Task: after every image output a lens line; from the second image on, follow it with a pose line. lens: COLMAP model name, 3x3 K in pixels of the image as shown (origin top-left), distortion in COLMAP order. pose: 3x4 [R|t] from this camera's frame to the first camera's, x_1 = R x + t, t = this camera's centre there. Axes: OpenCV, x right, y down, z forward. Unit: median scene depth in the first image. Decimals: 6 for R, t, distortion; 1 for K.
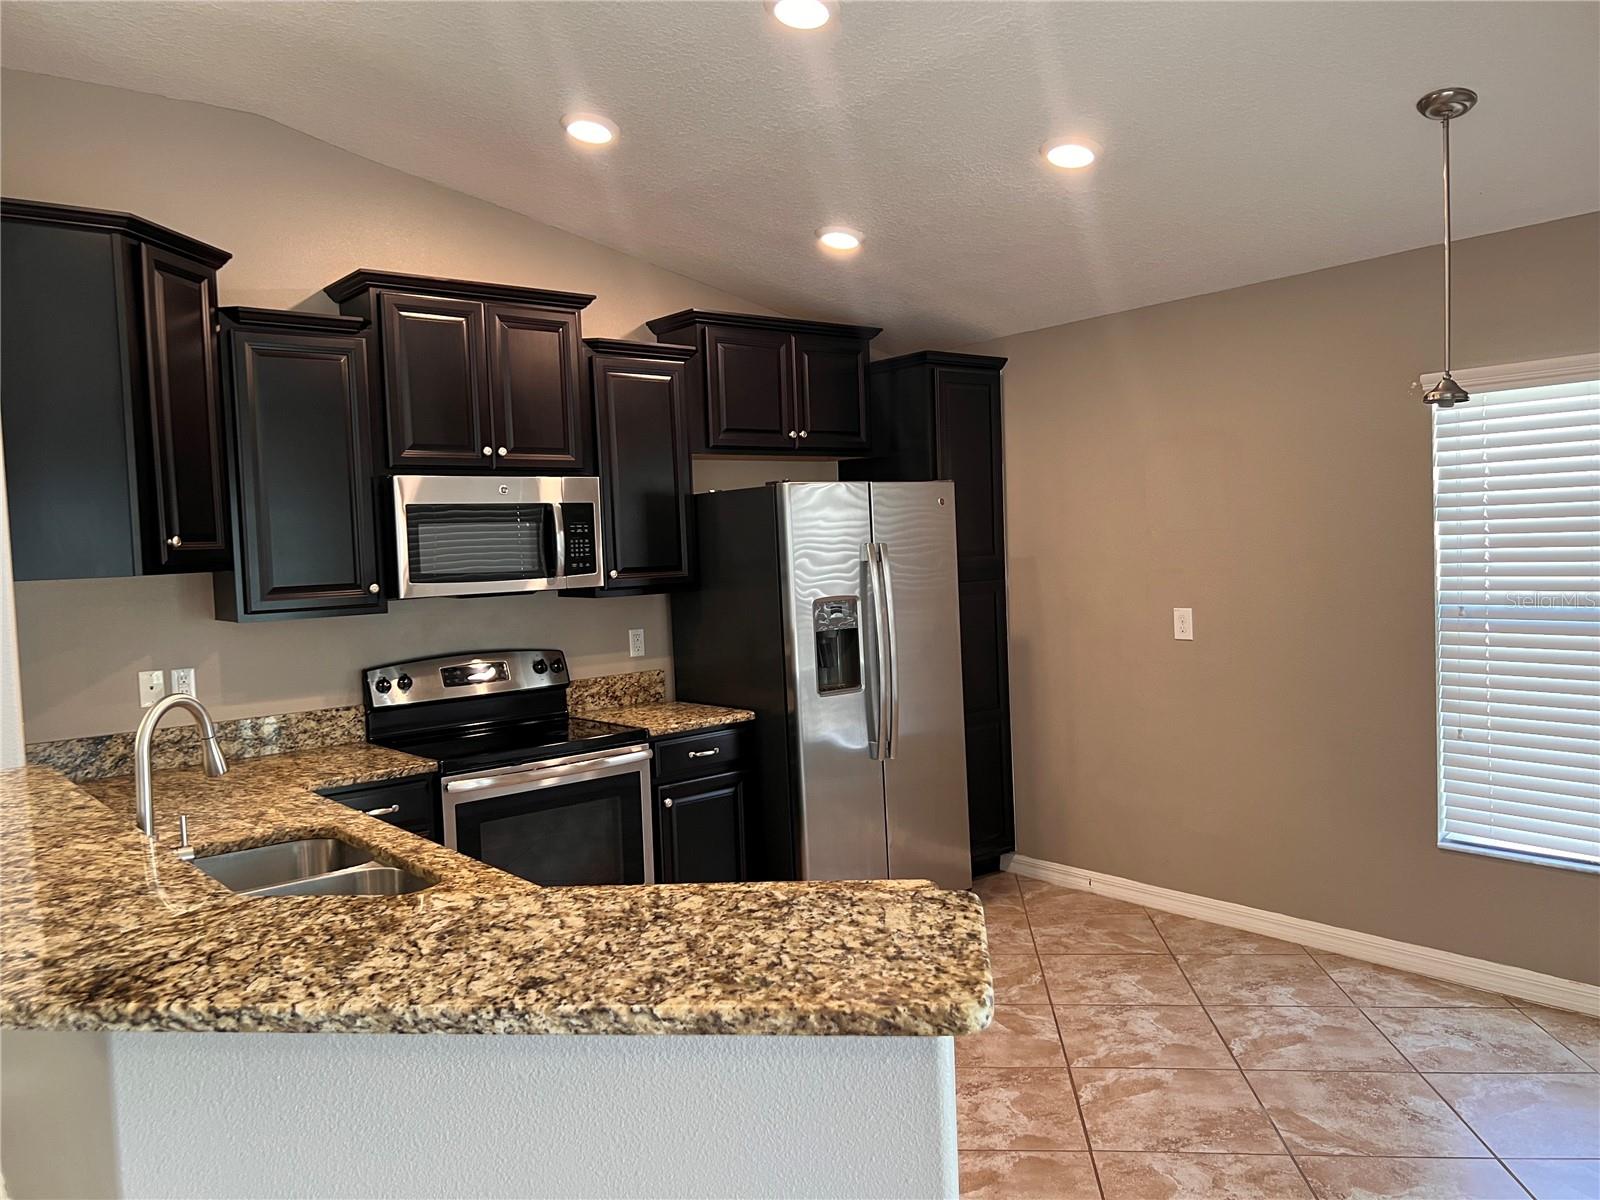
lens RADIAL K [[1199.0, 0, 802.0], [0, 1199.0, 596.6], [0, 0, 1]] dist [0.062636, -0.080791]
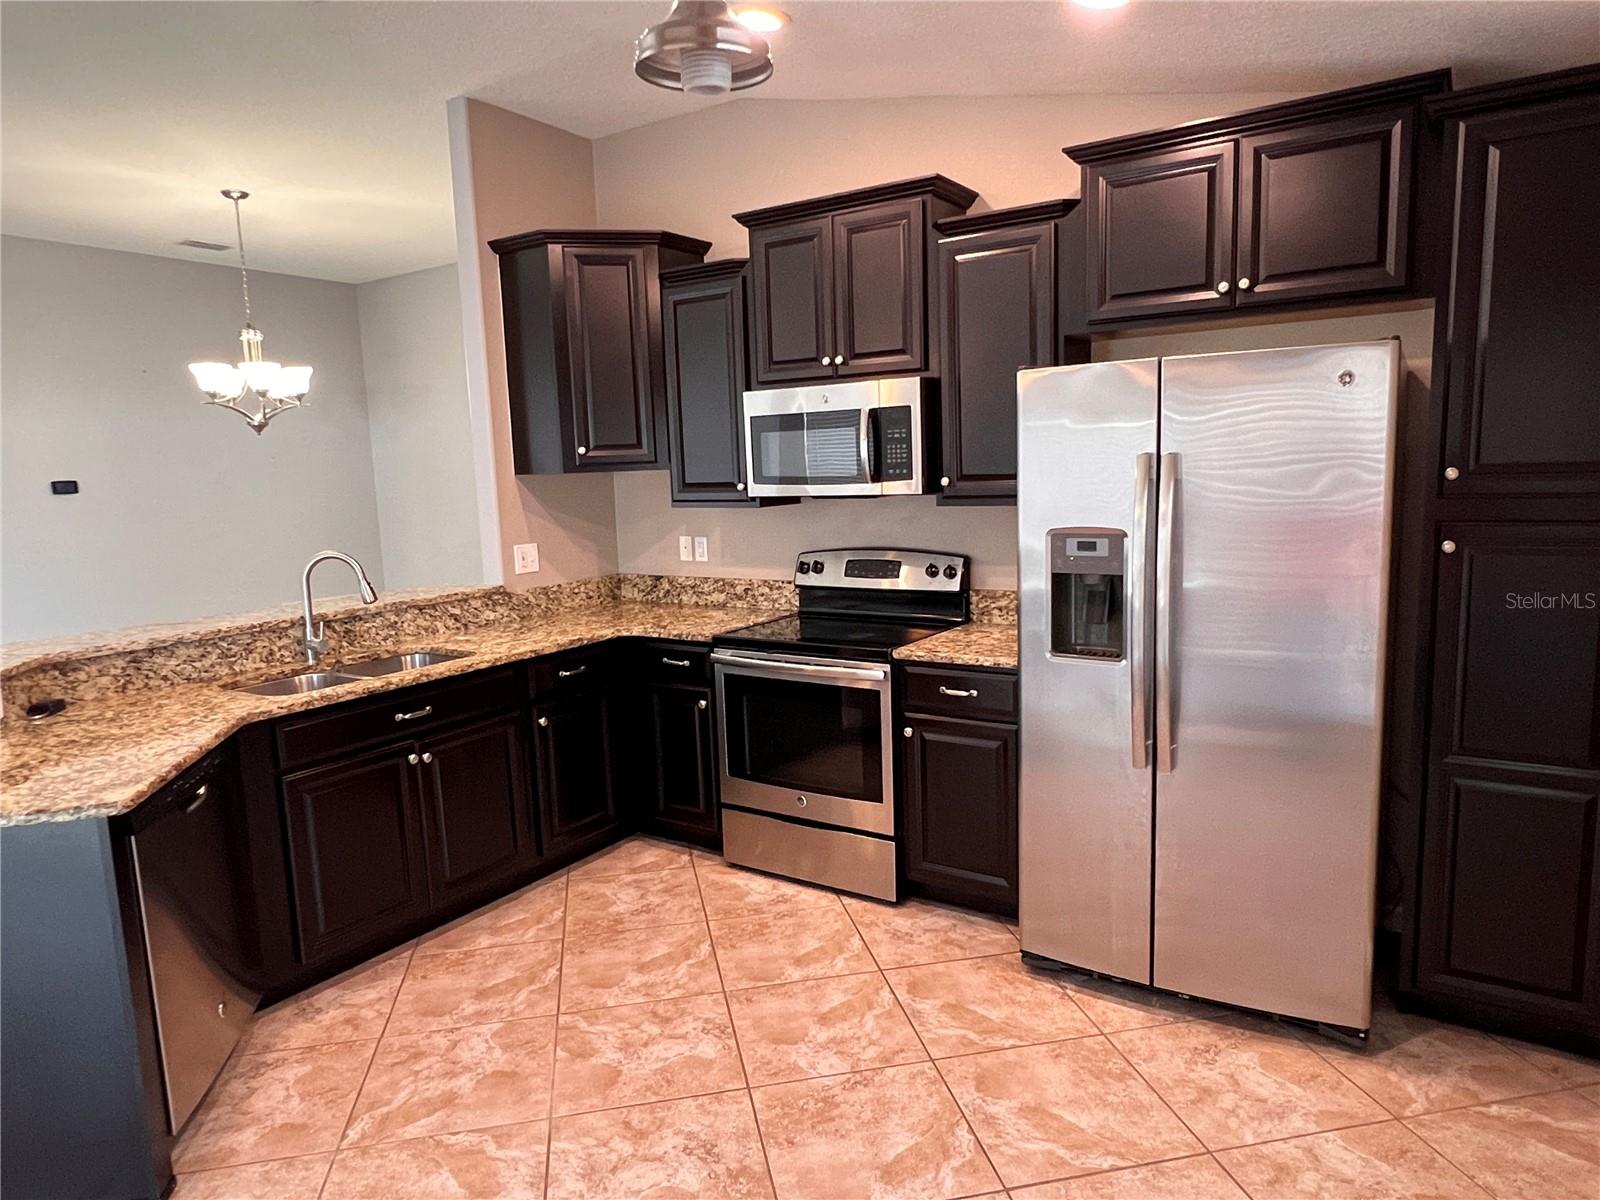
lens RADIAL K [[993.7, 0, 798.1], [0, 993.7, 607.3], [0, 0, 1]] dist [-0.006788, 0.001147]
pose [[0.297259, 0.166497, -0.940168, 0.573521], [-0.021462, 0.985595, 0.167756, -0.051632], [0.954556, -0.029689, 0.296551, 0.691881]]
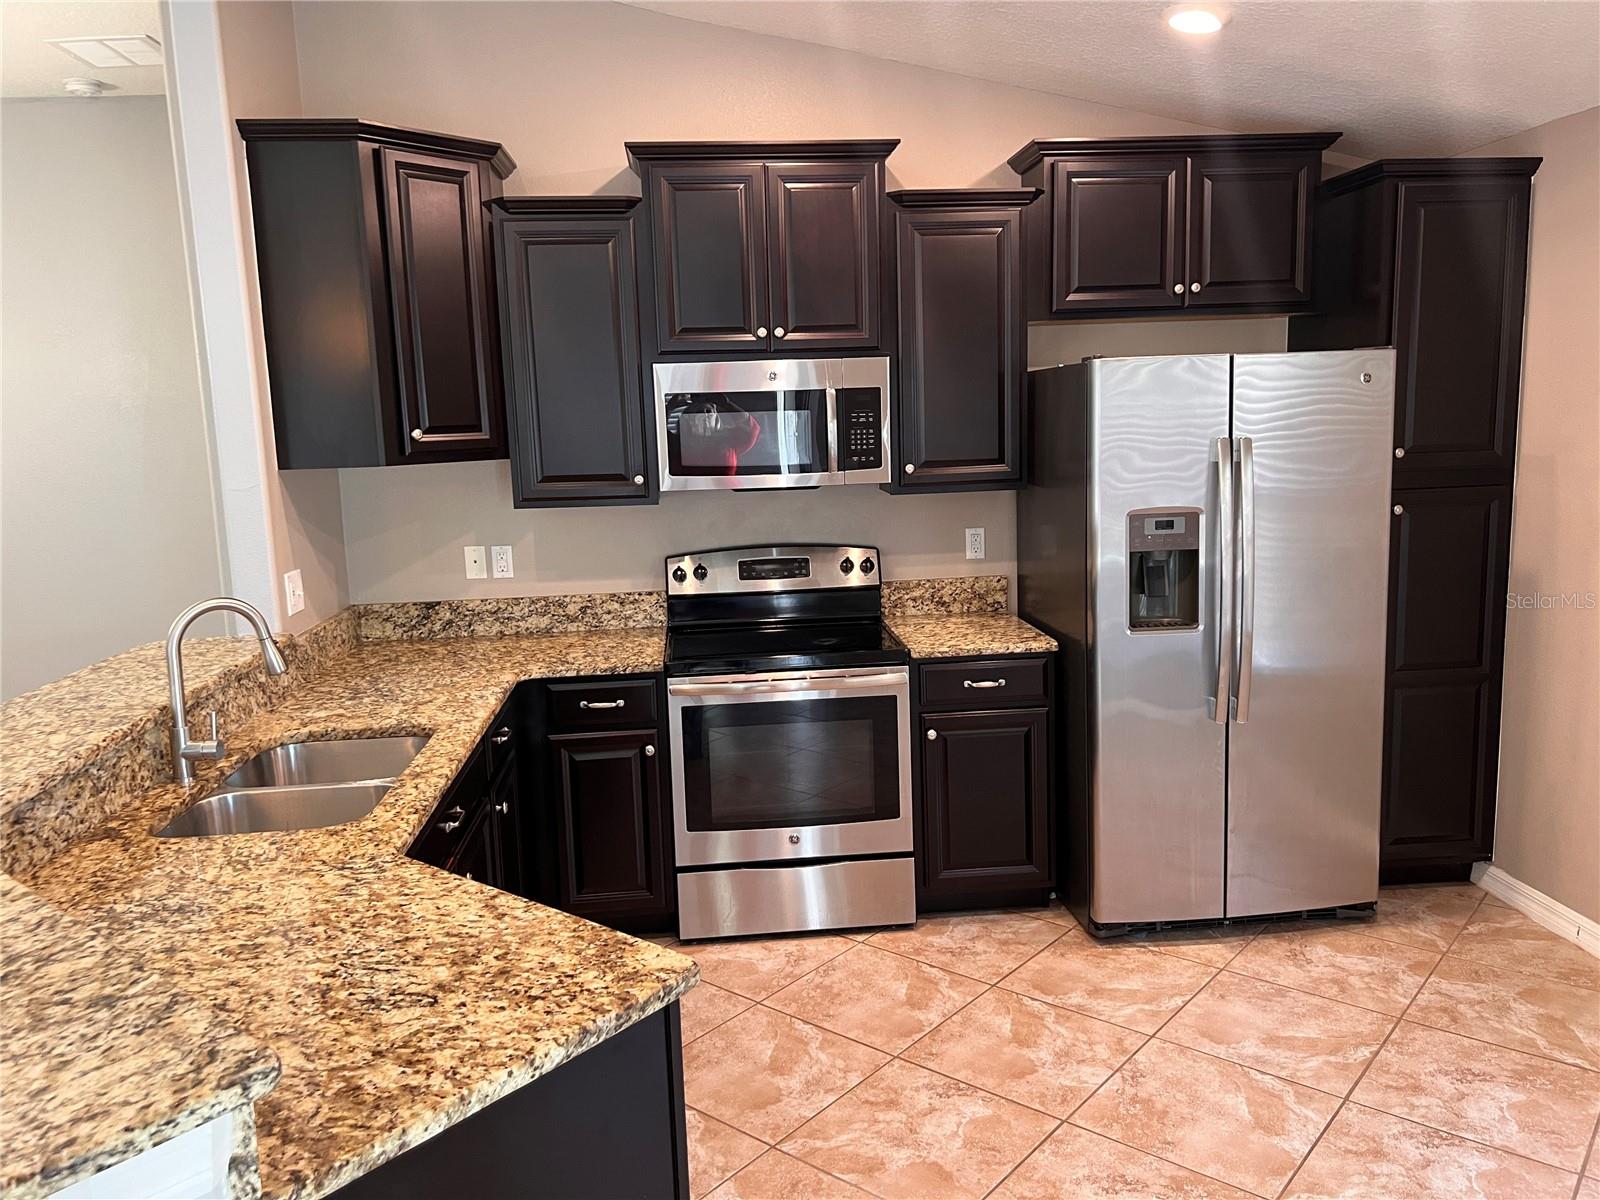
lens RADIAL K [[1199.0, 0, 800.8], [0, 1199.0, 595.4], [0, 0, 1]] dist [0.062636, -0.080791]
pose [[0.829497, 0.097967, -0.549852, 0.281745], [-0.027192, 0.990412, 0.135440, -0.045588], [0.557849, -0.097396, 0.824208, 0.232668]]
